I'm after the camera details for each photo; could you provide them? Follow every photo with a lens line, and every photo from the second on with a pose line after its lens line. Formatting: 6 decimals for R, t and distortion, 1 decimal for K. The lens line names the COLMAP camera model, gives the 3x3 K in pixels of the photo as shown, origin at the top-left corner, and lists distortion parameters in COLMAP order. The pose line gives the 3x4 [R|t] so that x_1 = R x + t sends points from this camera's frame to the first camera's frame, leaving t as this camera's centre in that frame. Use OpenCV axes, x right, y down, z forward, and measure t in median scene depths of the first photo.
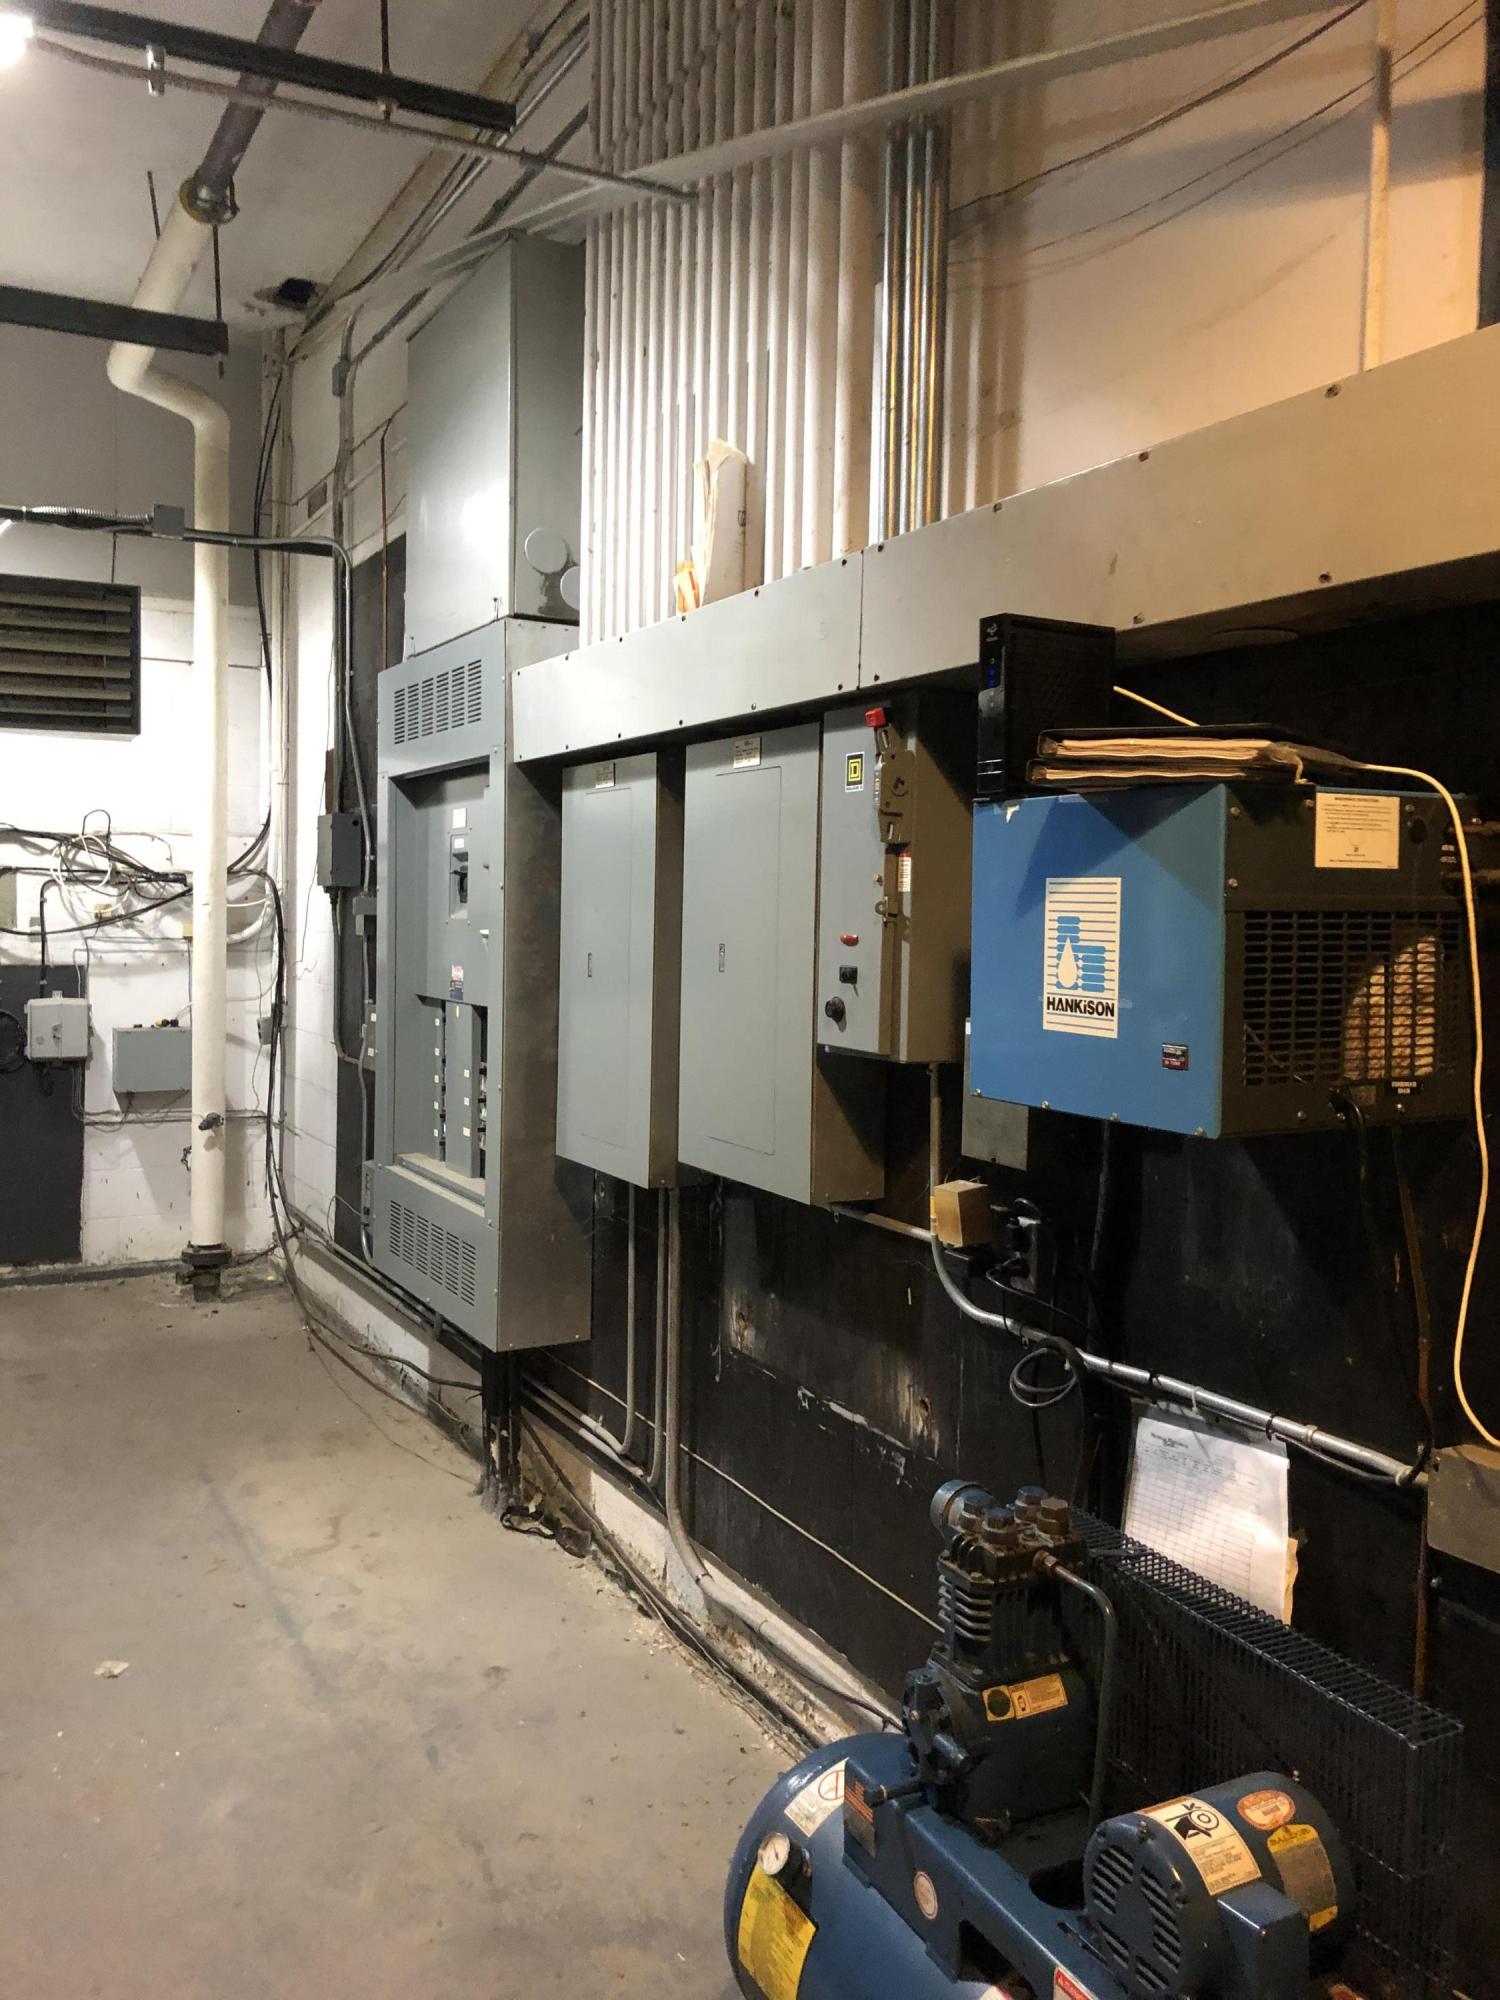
lens RADIAL K [[1634.0, 0, 731.2], [0, 1634.0, 967.2], [0, 0, 1]] dist [0.060029, -0.069683]
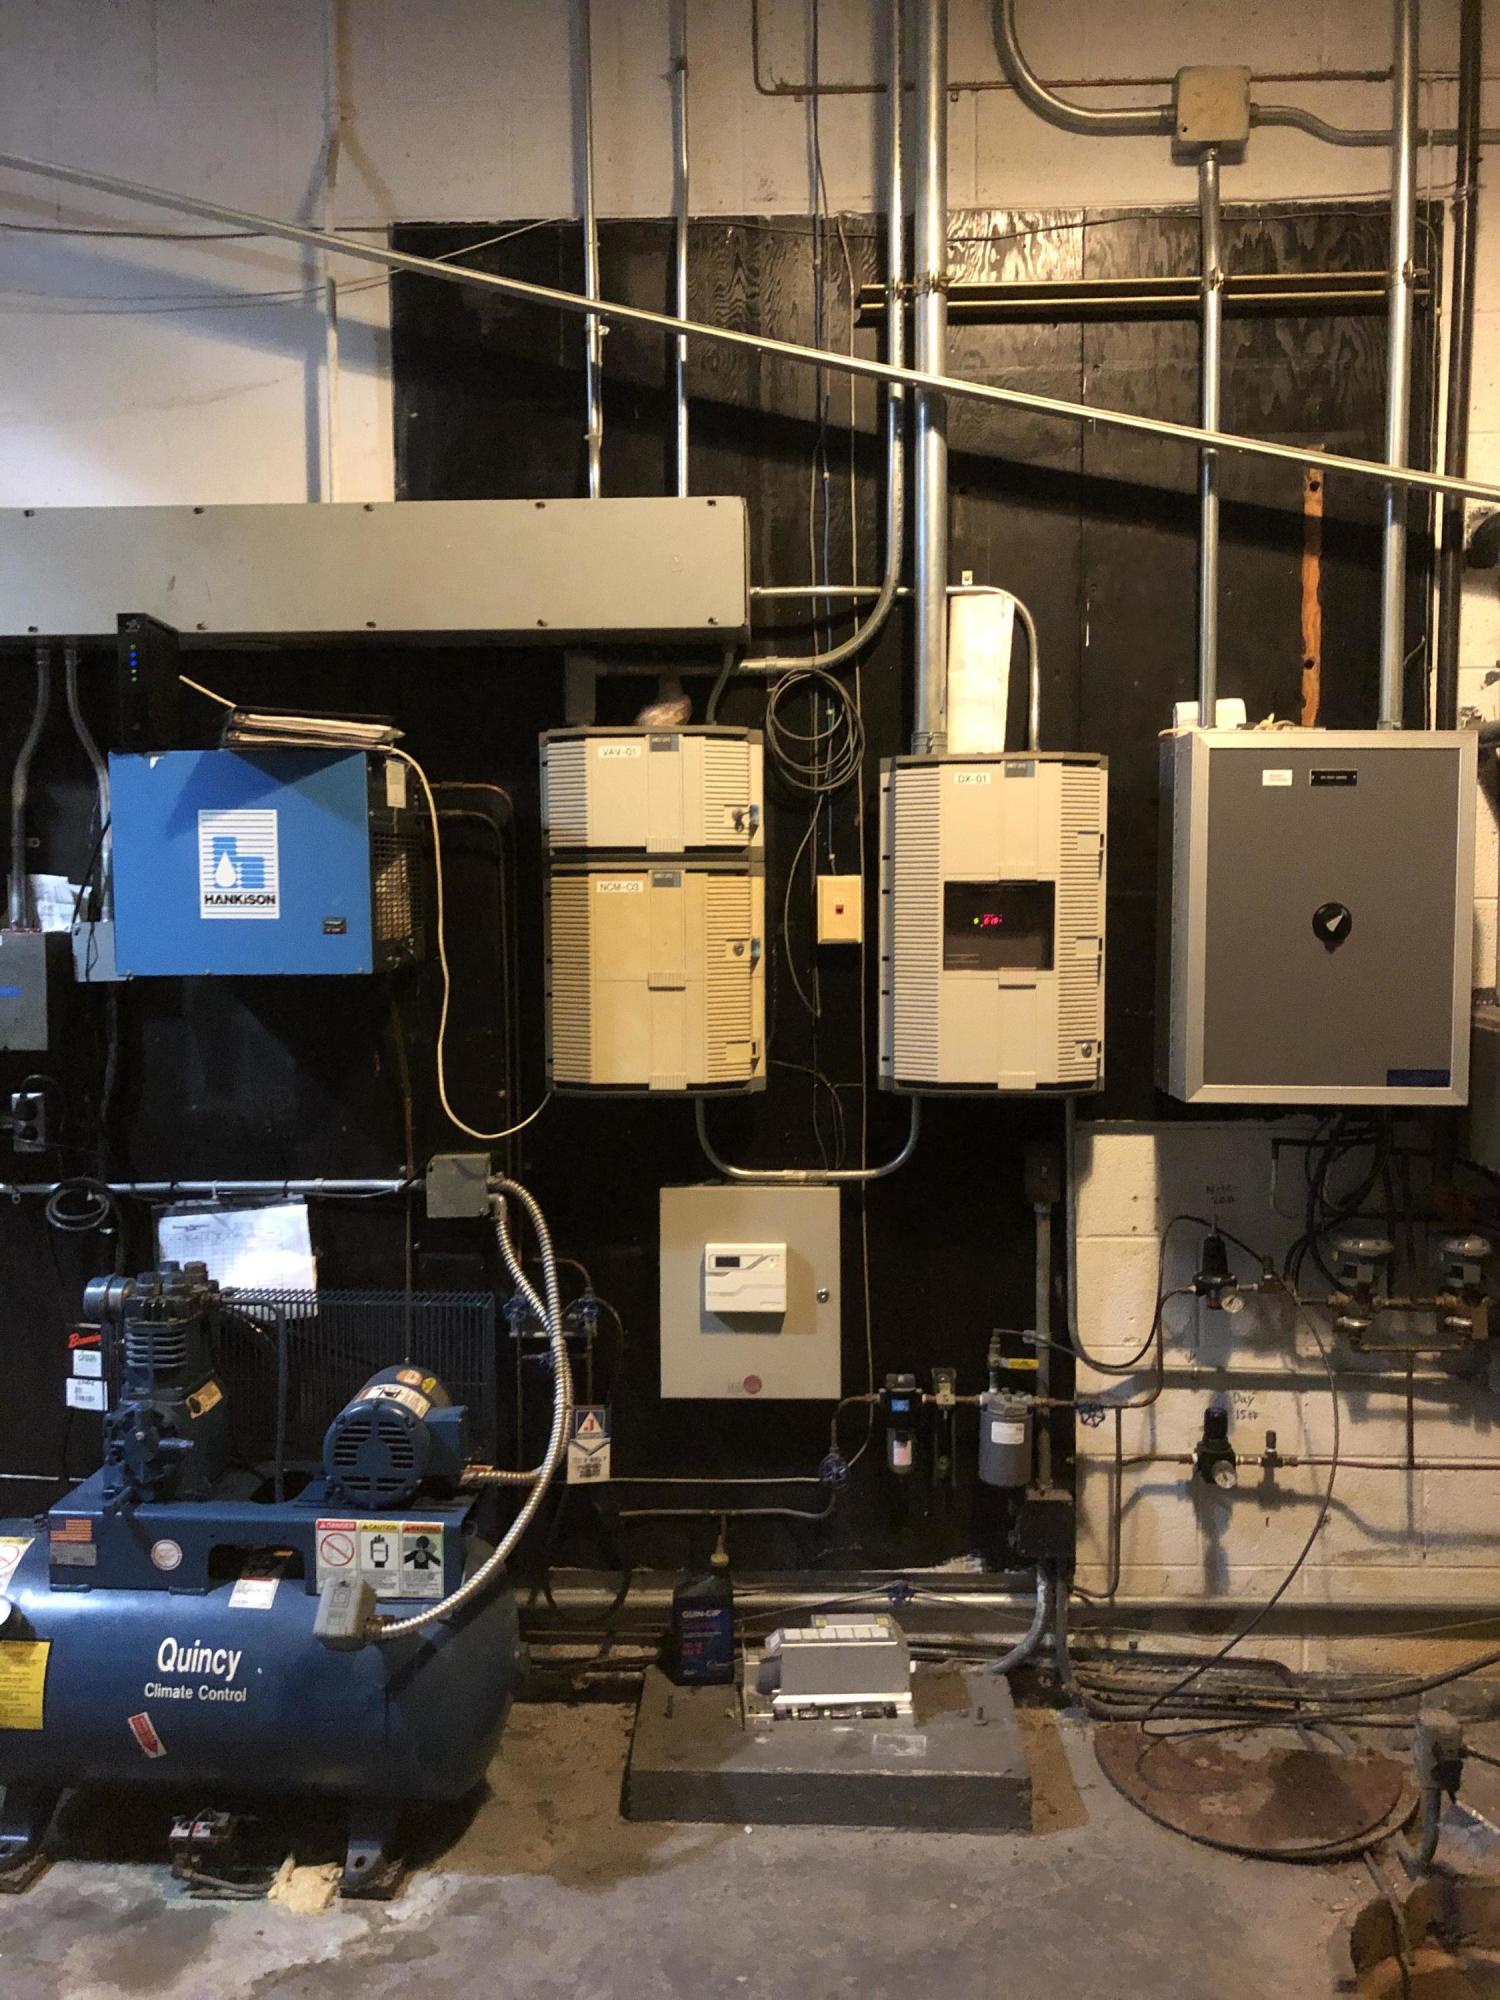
lens RADIAL K [[1634.0, 0, 731.2], [0, 1634.0, 967.2], [0, 0, 1]] dist [0.060029, -0.069683]
pose [[0.516091, -0.058947, 0.854503, -0.790191], [0.043214, 0.998151, 0.042757, 0.039801], [-0.855443, 0.014860, 0.517684, -0.113916]]
